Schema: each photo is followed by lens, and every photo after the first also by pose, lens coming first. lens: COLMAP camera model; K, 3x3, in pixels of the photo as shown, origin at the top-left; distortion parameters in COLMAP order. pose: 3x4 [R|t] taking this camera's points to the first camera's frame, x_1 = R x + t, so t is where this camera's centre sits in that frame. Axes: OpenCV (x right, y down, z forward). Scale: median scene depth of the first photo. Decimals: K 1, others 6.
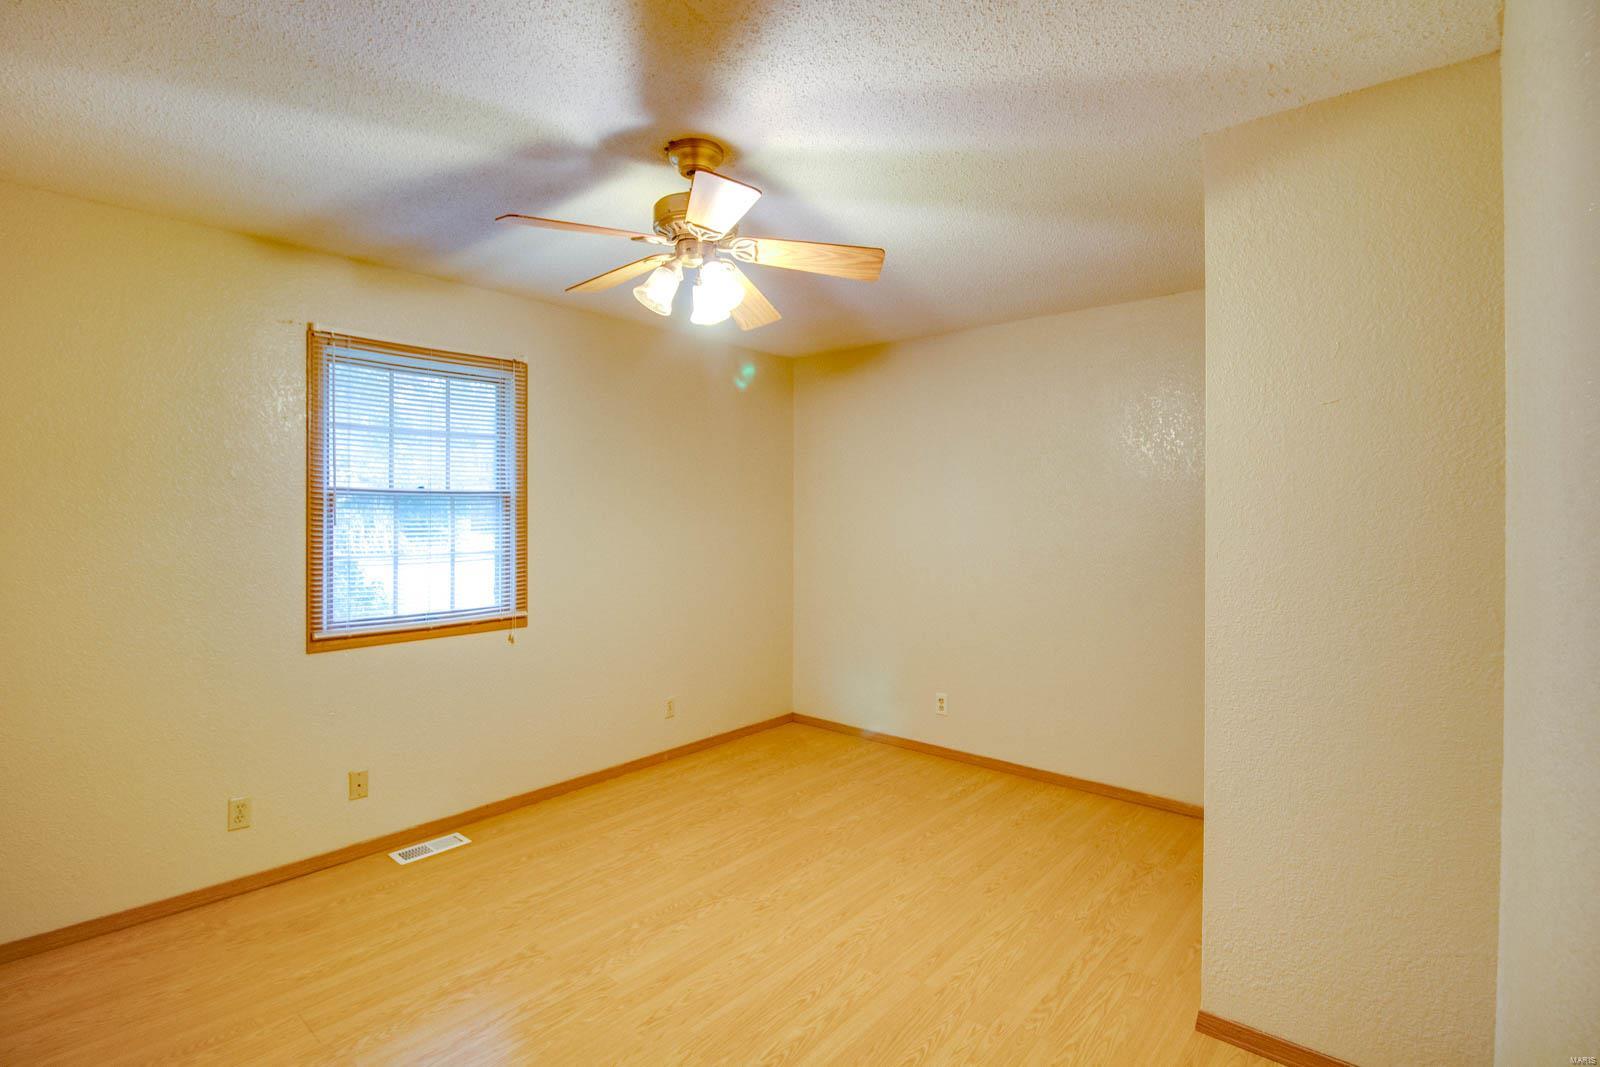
lens RADIAL K [[744.5, 0, 799.7], [0, 744.5, 512.7], [0, 0, 1]] dist [-0.000050, -0.013611]
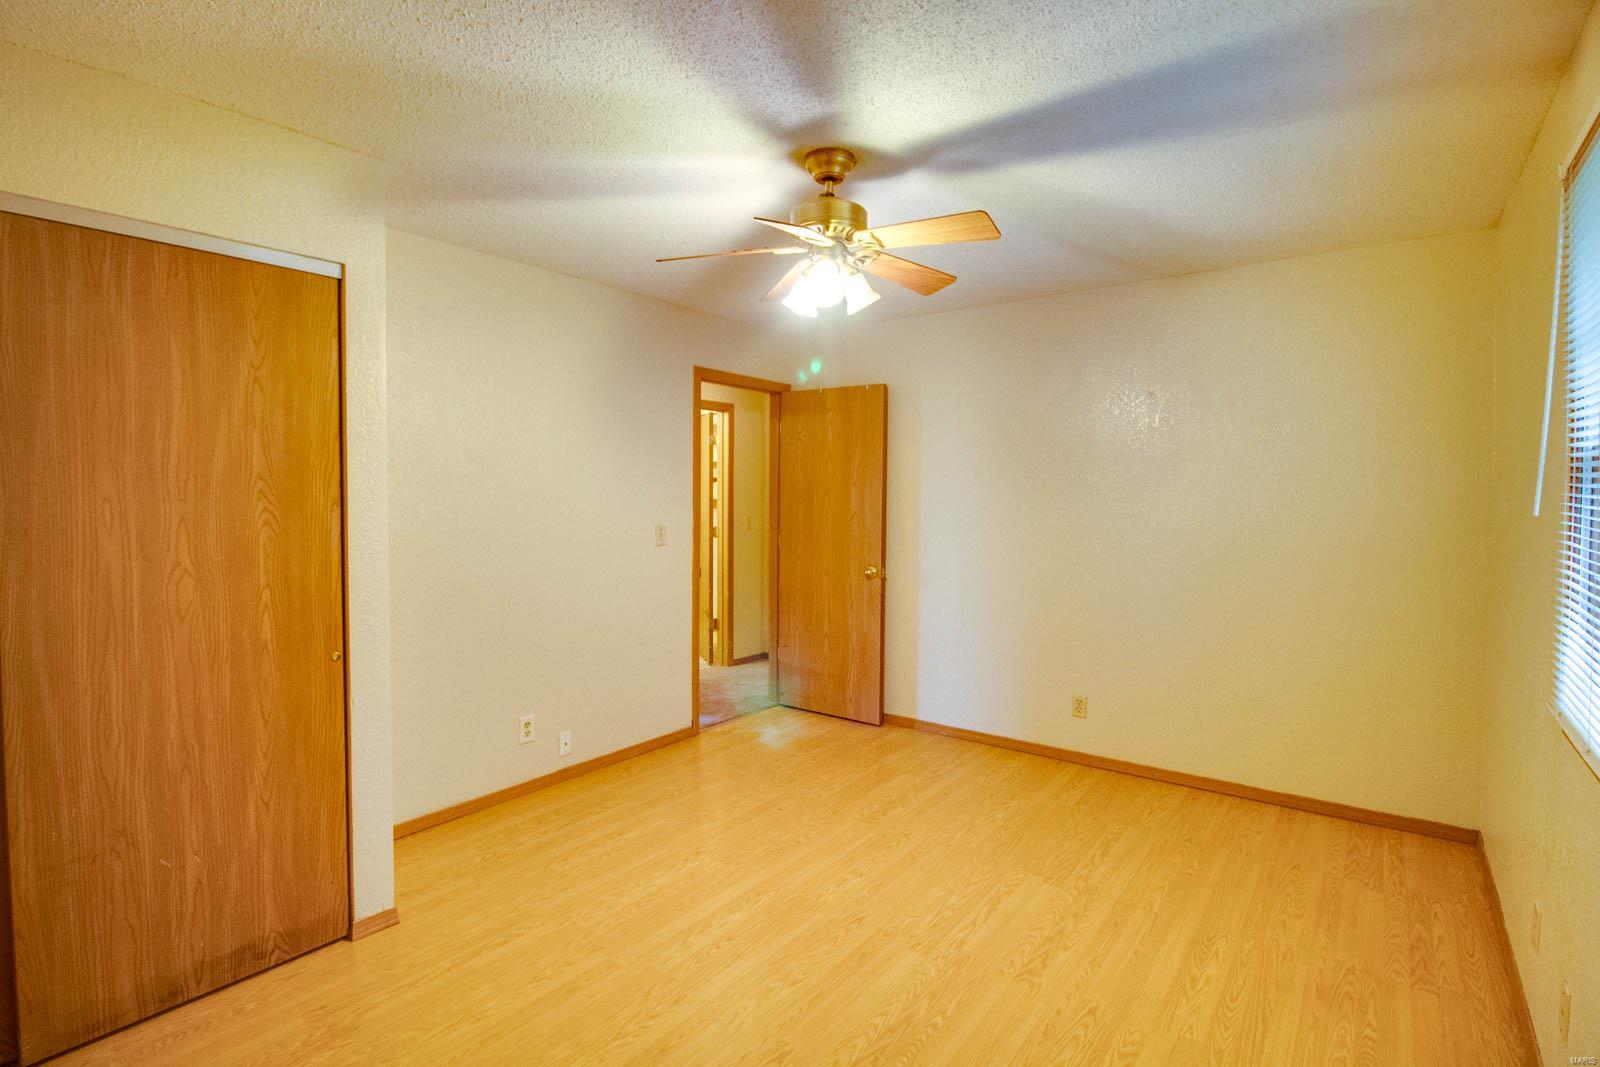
lens RADIAL K [[744.5, 0, 799.7], [0, 744.5, 512.7], [0, 0, 1]] dist [-0.000050, -0.013611]
pose [[-0.998167, -0.002567, -0.060469, -0.031307], [-0.004021, 0.999705, 0.023936, 0.005964], [0.060389, 0.024136, -0.997883, 1.987336]]
